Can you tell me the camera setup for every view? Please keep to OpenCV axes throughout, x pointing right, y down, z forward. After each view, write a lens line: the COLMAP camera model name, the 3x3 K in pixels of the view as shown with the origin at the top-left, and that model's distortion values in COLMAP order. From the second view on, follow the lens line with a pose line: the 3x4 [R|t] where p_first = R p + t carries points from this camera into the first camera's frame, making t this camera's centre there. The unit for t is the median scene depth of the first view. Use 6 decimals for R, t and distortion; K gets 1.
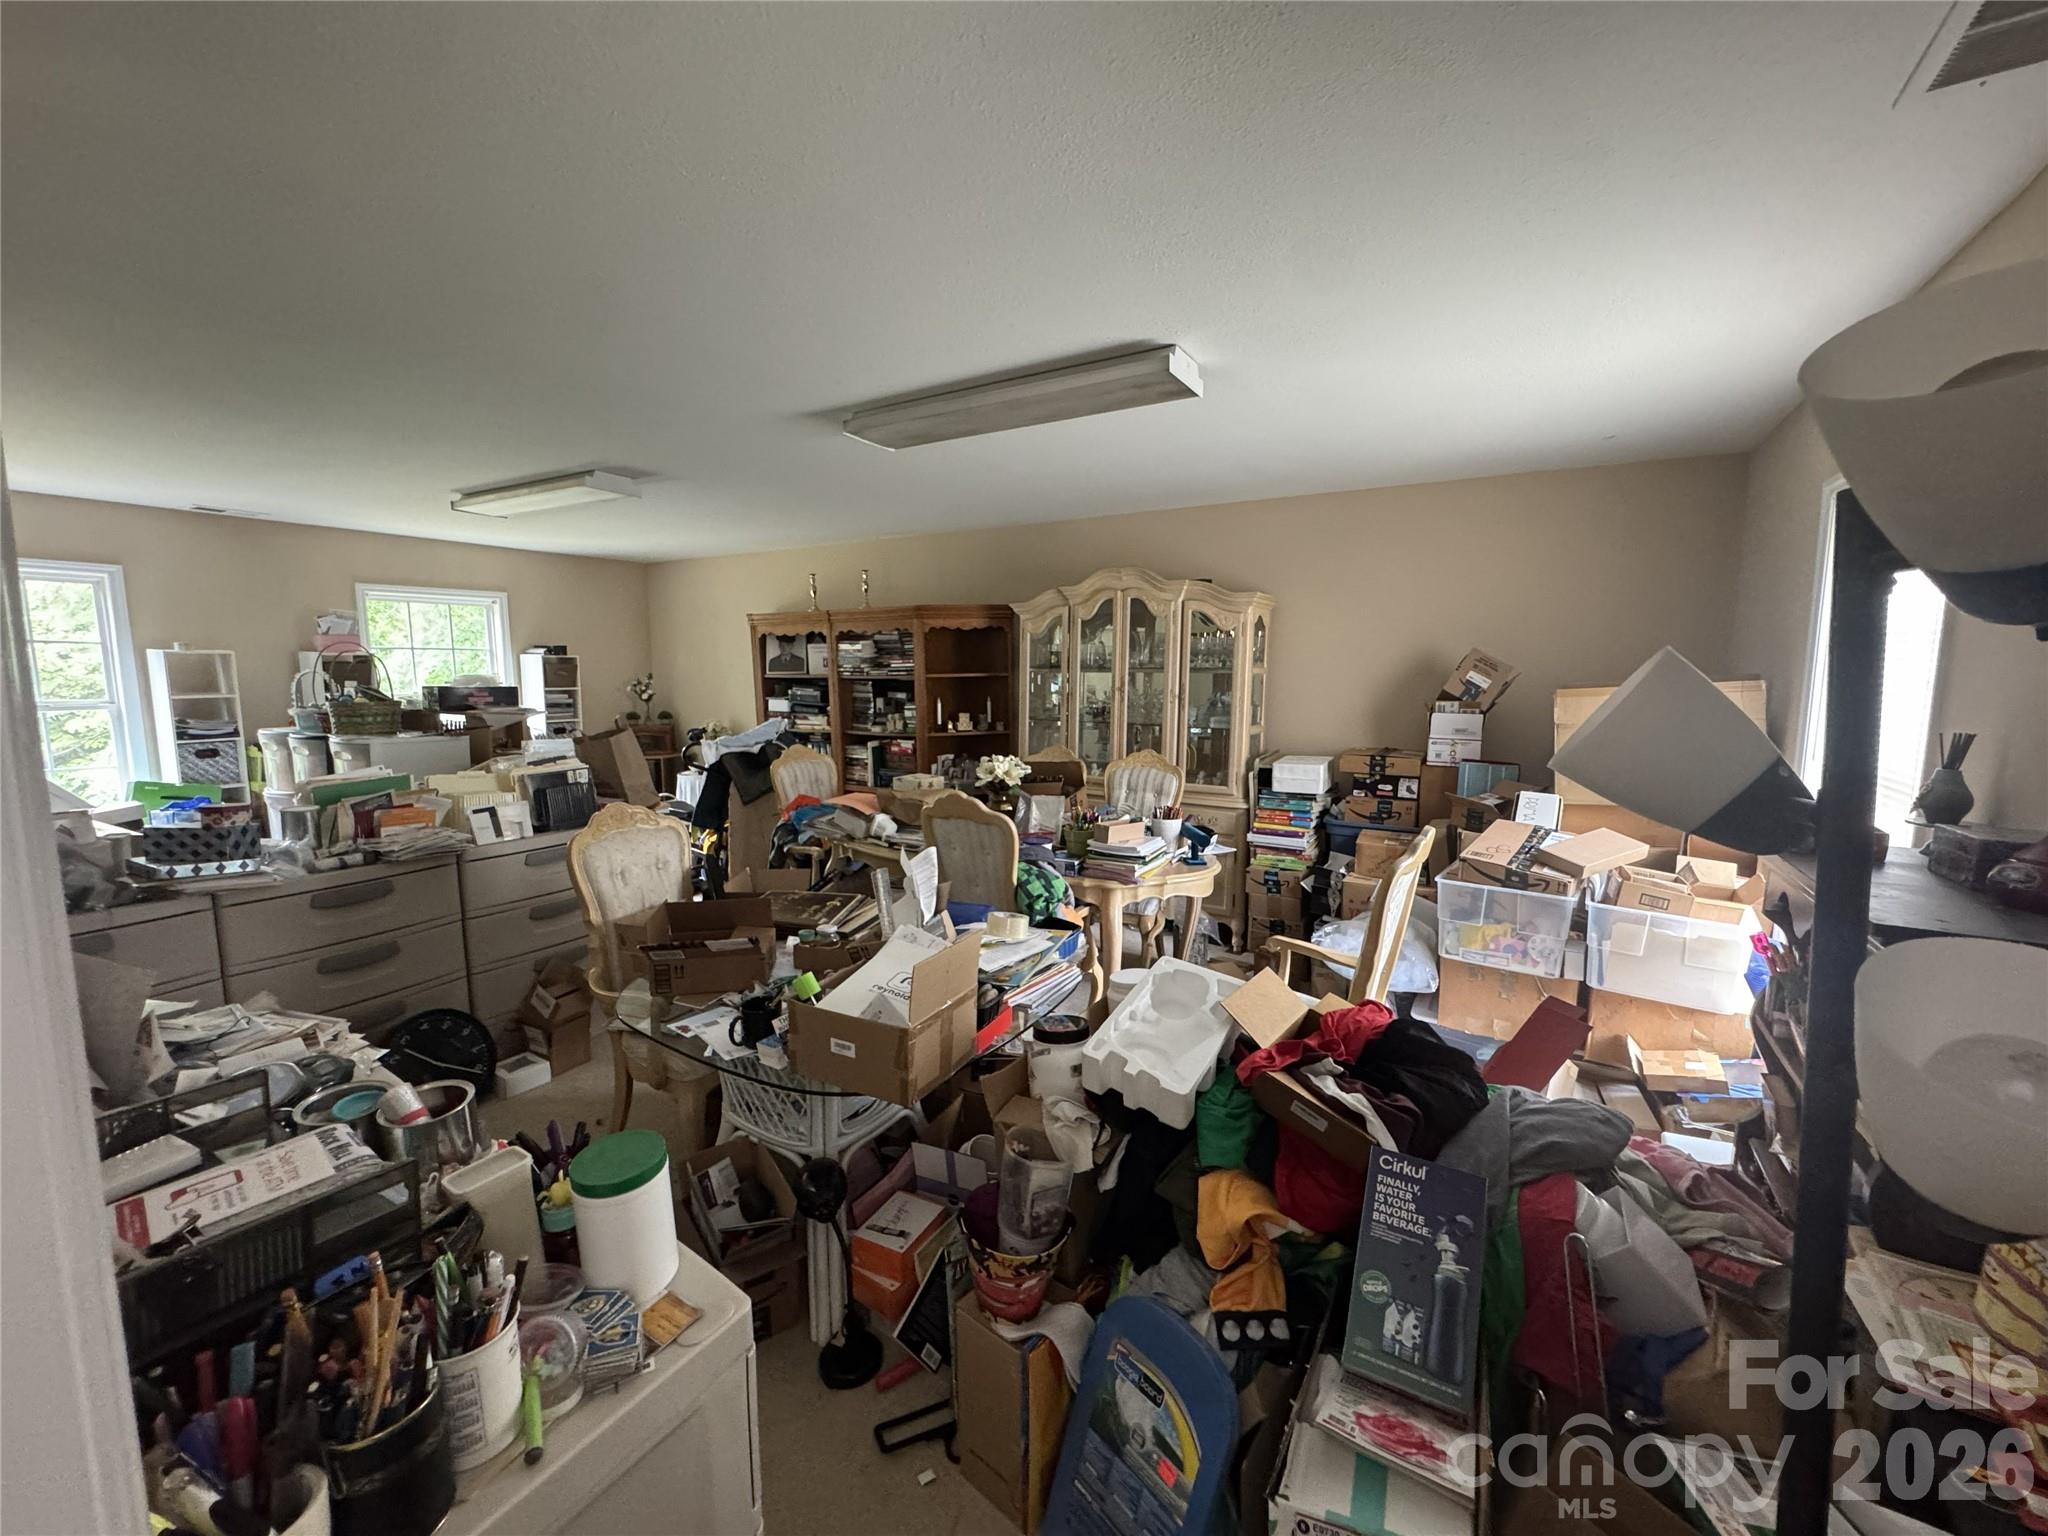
lens RADIAL K [[816.6, 0, 1024.0], [0, 816.6, 768.0], [0, 0, 1]] dist [-0.001029, -0.000380]
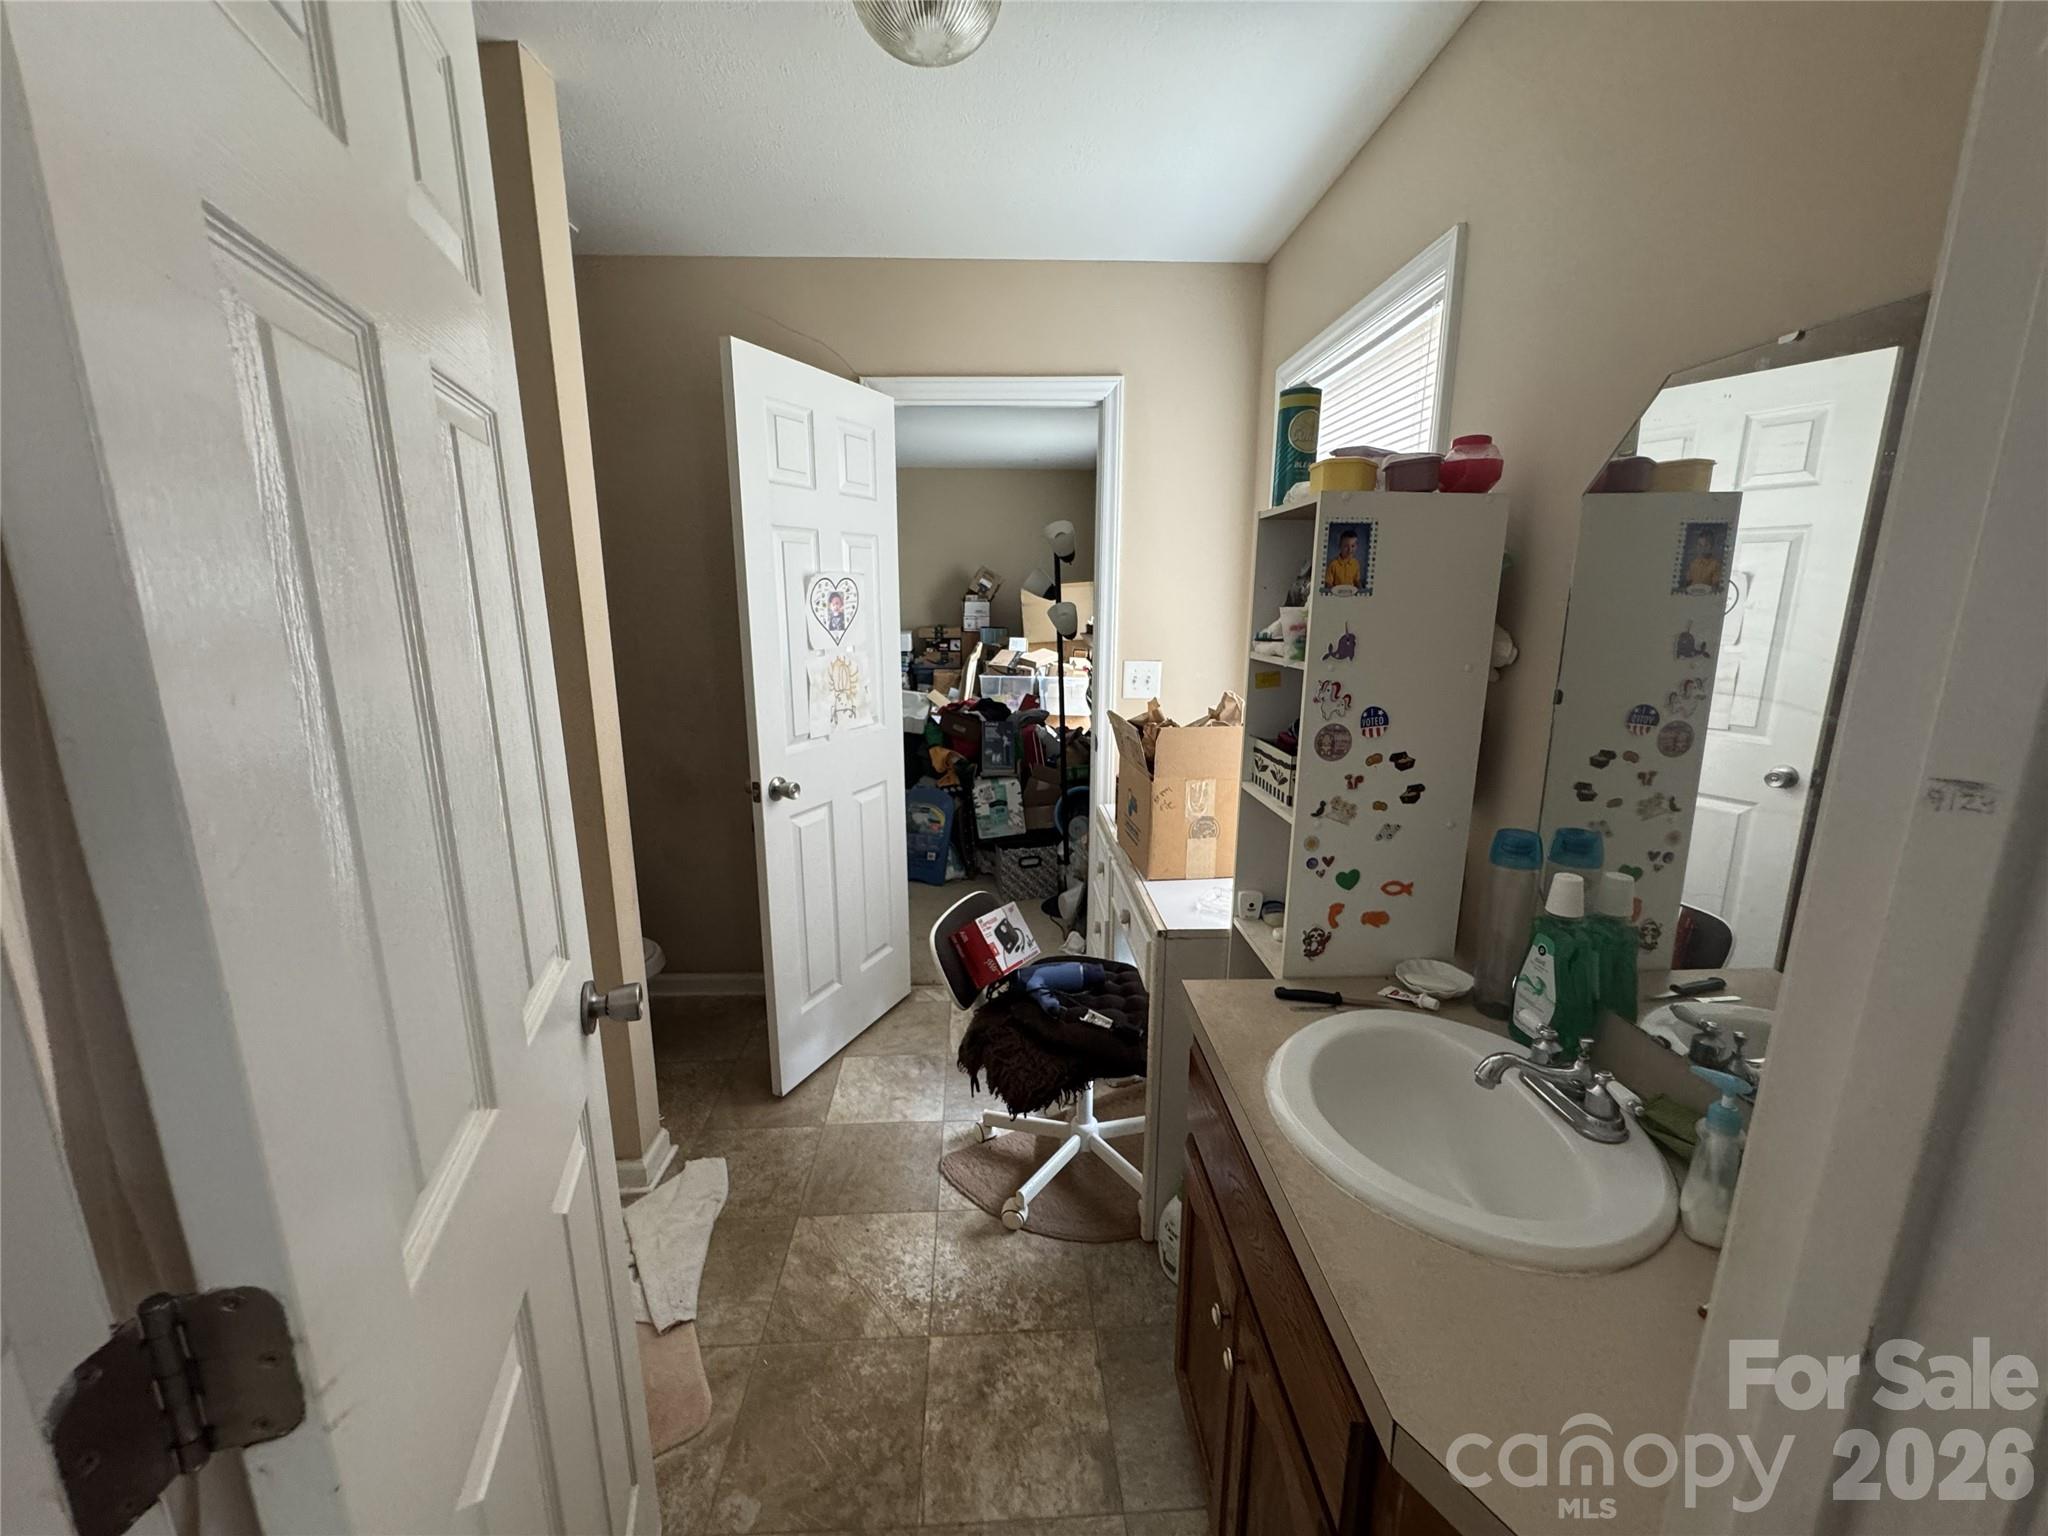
lens RADIAL K [[816.6, 0, 1024.0], [0, 816.6, 768.0], [0, 0, 1]] dist [-0.001029, -0.000380]
pose [[0.837437, -0.118206, 0.533598, -0.495361], [0.065339, 0.990982, 0.116984, 0.117772], [-0.542614, -0.063102, 0.837608, -0.757553]]
